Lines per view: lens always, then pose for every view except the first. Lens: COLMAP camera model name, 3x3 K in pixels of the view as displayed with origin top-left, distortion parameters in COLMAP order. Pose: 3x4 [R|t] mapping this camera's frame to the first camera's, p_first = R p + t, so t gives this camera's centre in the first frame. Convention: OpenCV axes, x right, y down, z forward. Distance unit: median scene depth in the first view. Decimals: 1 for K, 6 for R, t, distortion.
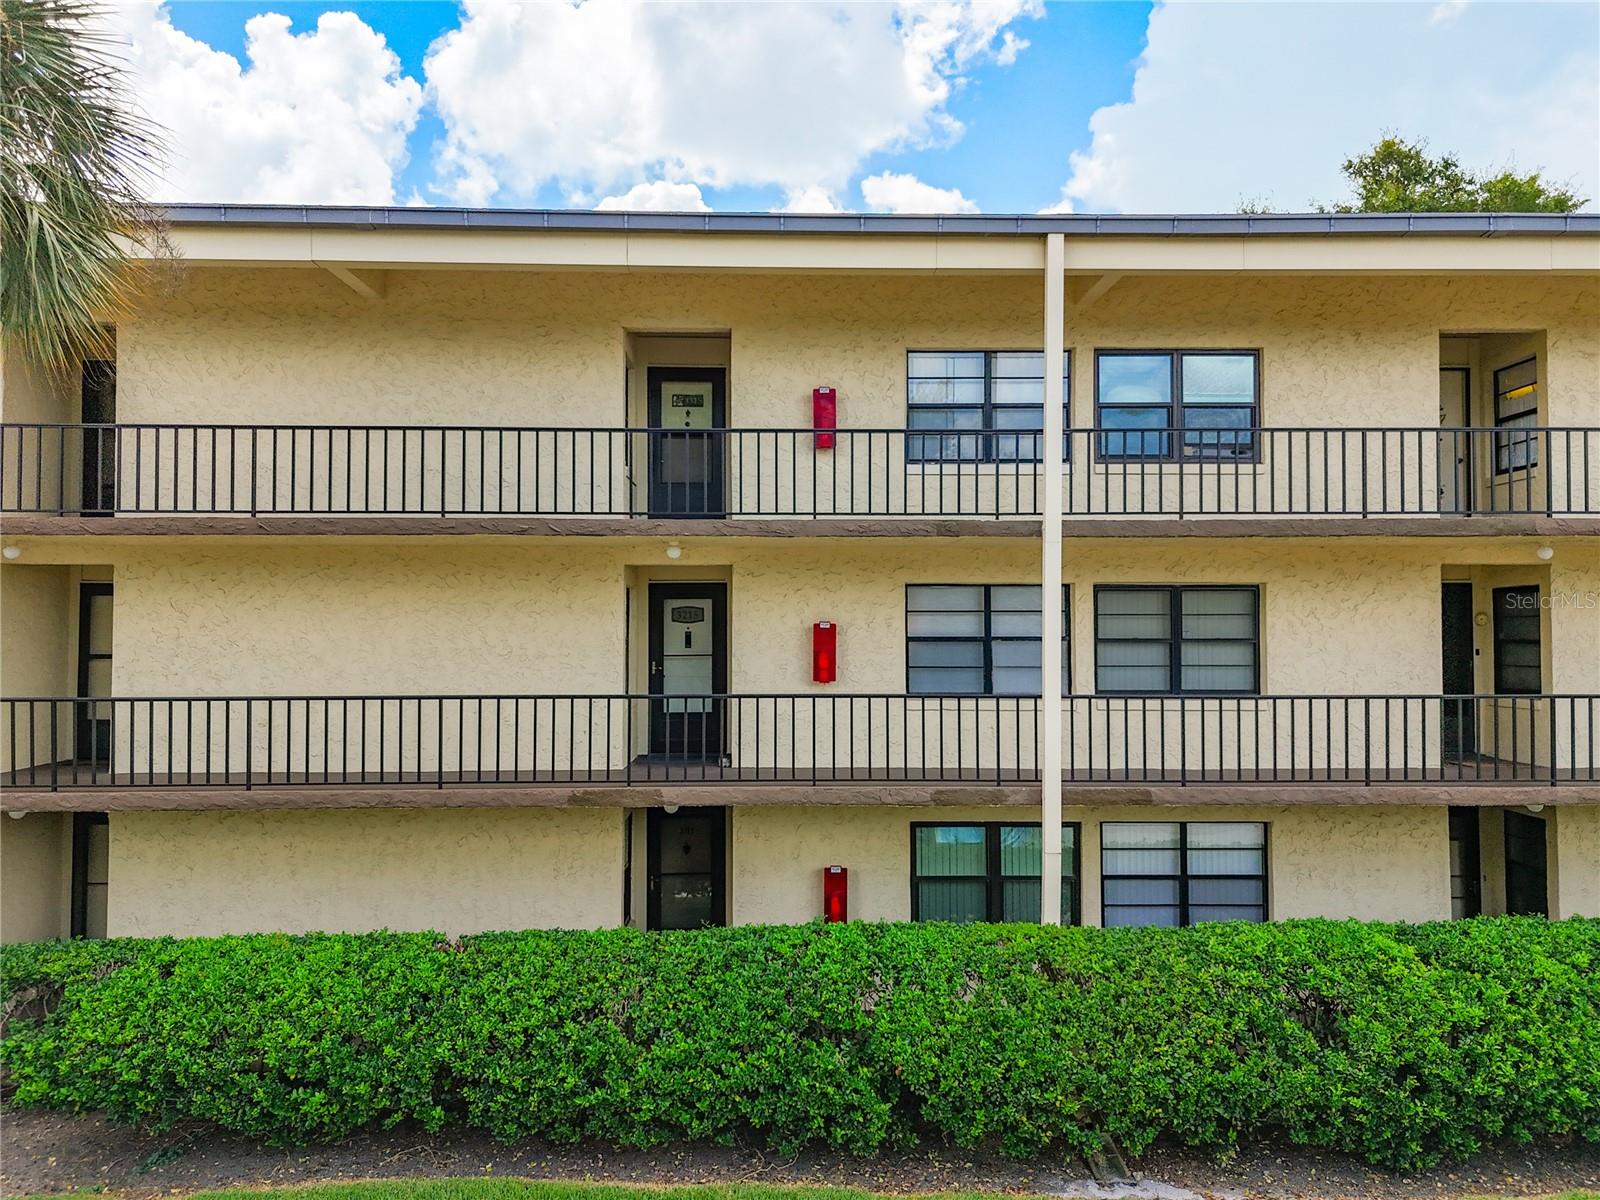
lens RADIAL K [[1196.6, 0, 802.8], [0, 1196.6, 596.5], [0, 0, 1]] dist [0.025317, -0.031389]
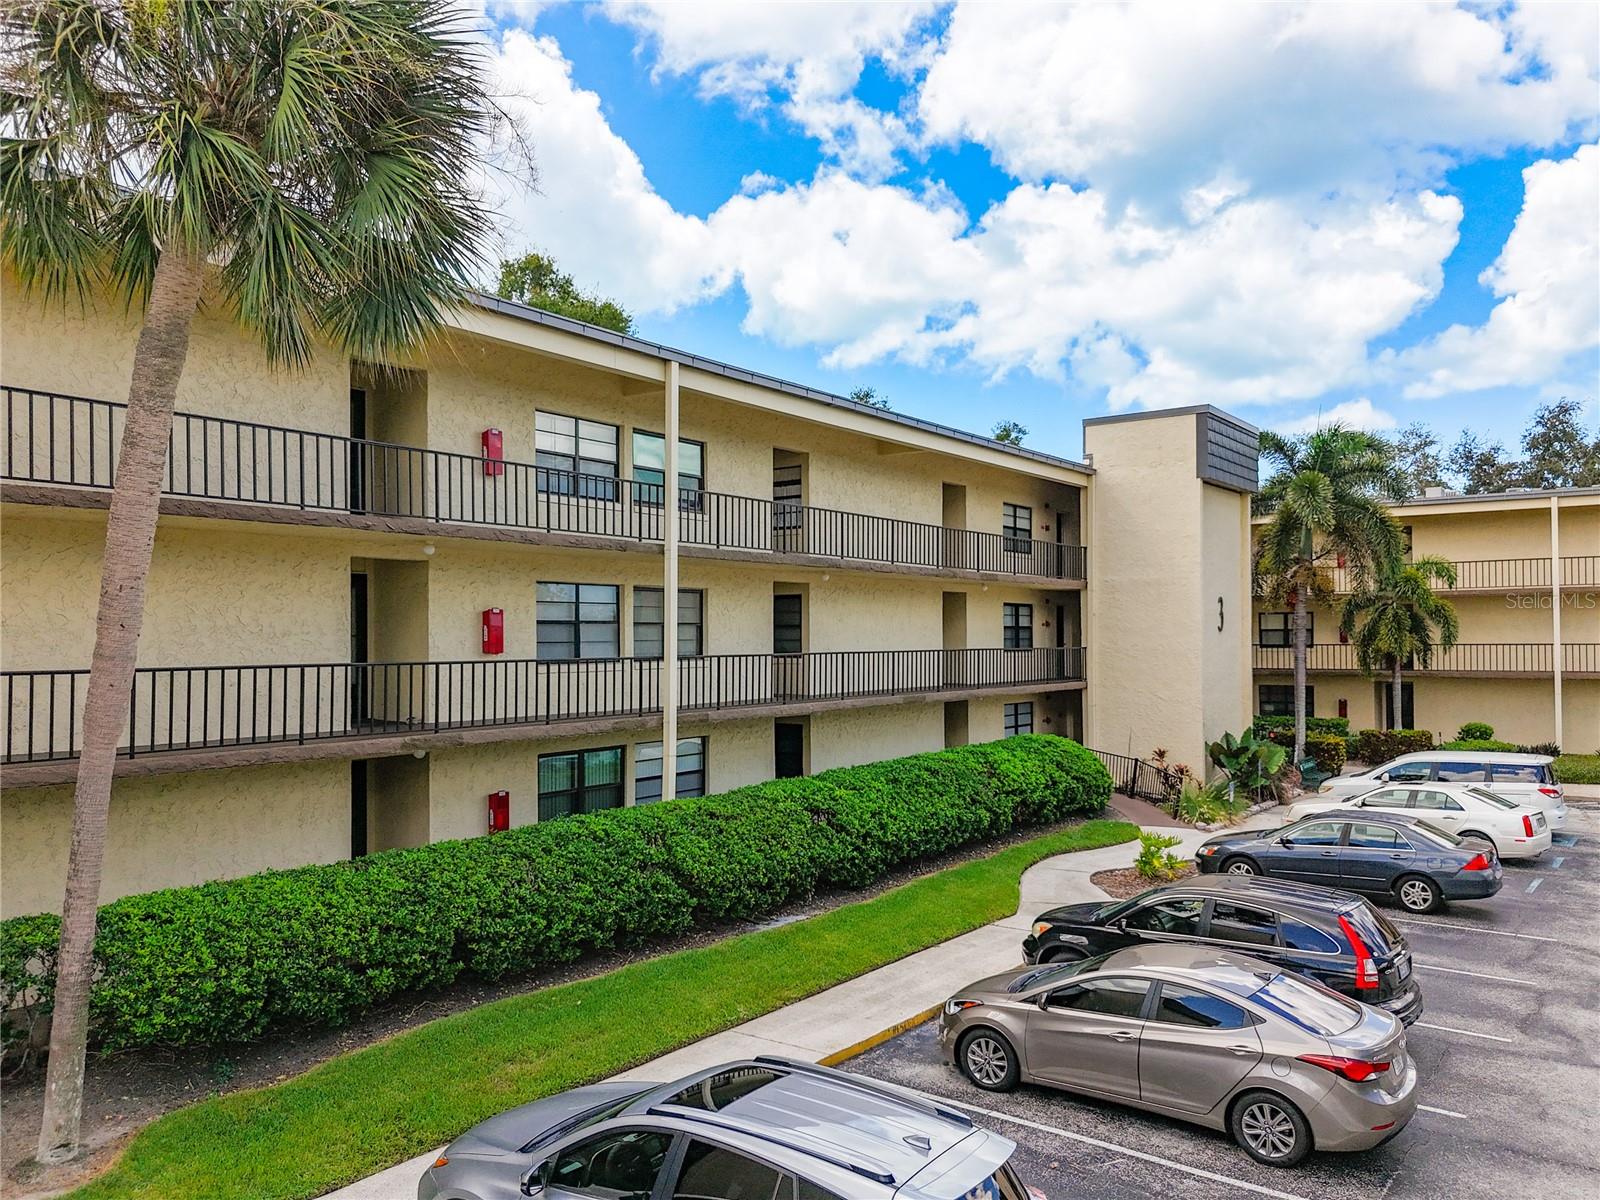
lens RADIAL K [[1140.5, 0, 790.7], [0, 1140.5, 612.1], [0, 0, 1]] dist [-0.015897, -0.003399]
pose [[0.610024, 0.015517, 0.792231, -0.775772], [-0.037315, 0.999262, 0.009161, 0.002337], [-0.791504, -0.035151, 0.610152, -0.027277]]
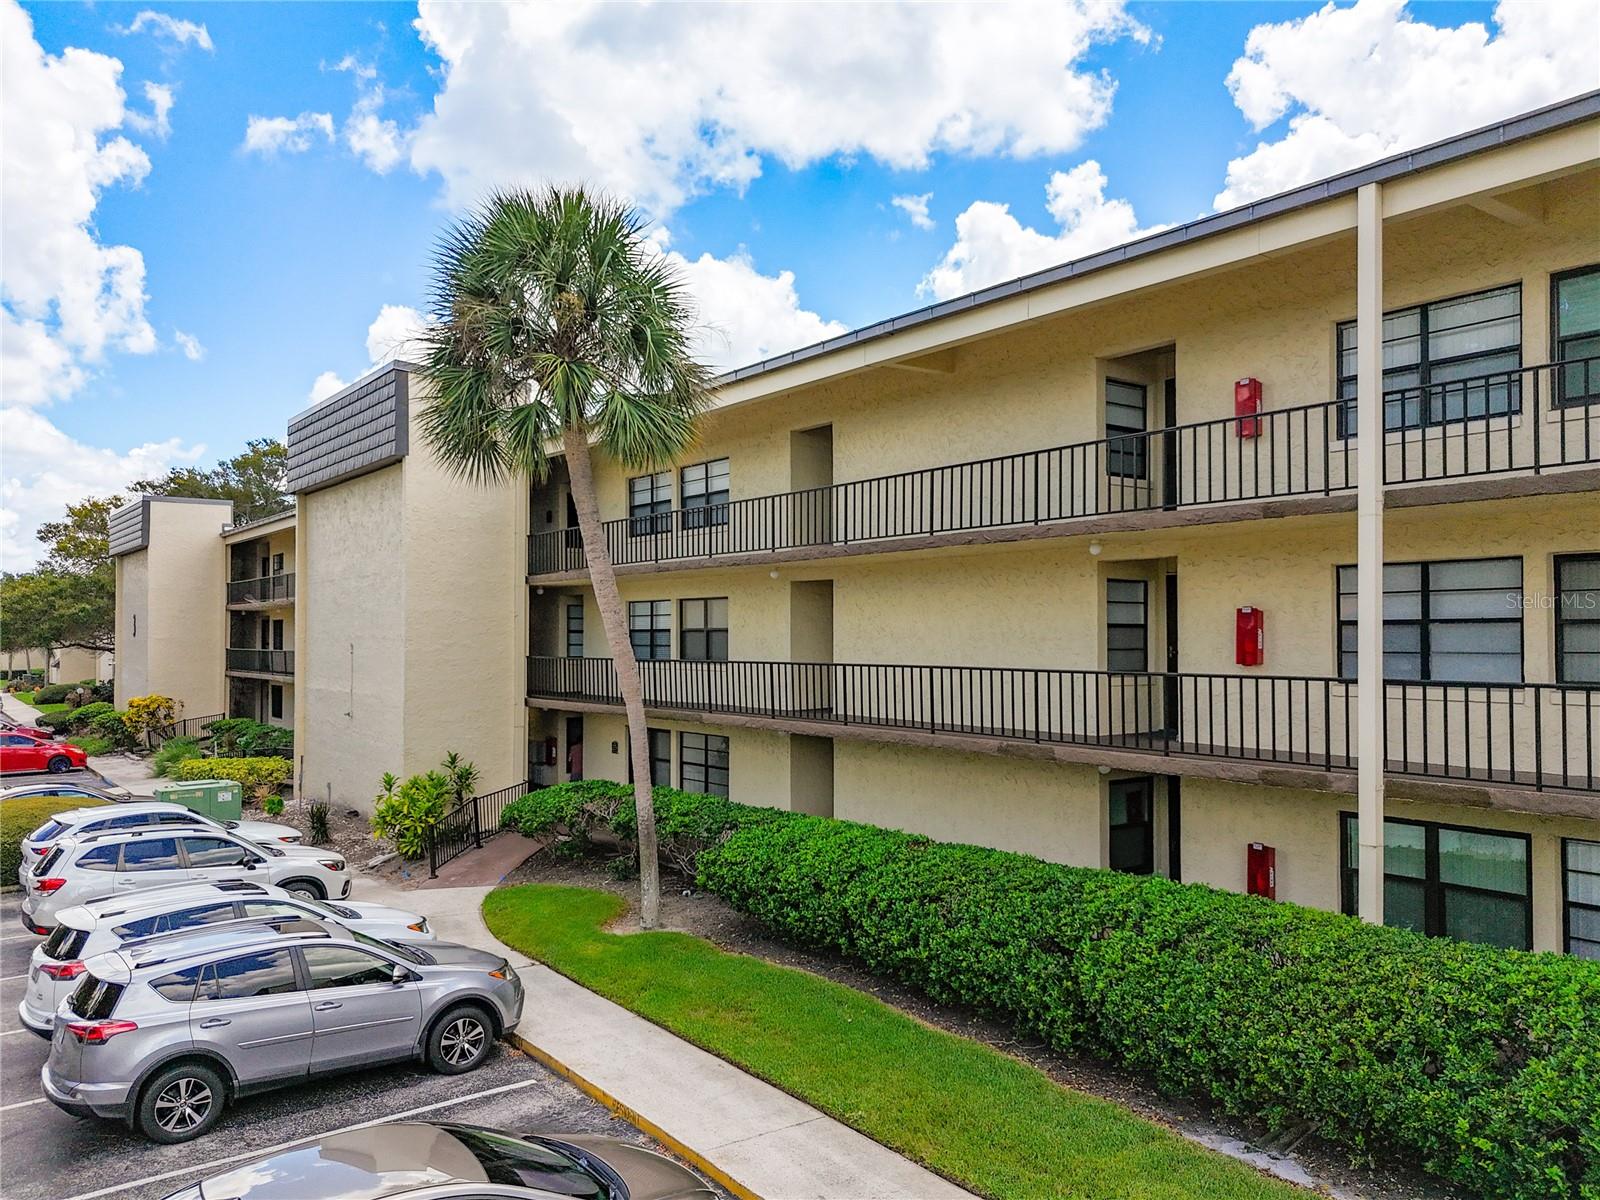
lens RADIAL K [[1196.6, 0, 765.2], [0, 1196.6, 600.3], [0, 0, 1]] dist [0.025317, -0.031389]
pose [[0.556962, -0.026314, -0.830121, 0.645949], [0.036306, 0.999314, -0.007319, 0.008526], [0.829744, -0.026062, 0.557535, 0.074608]]
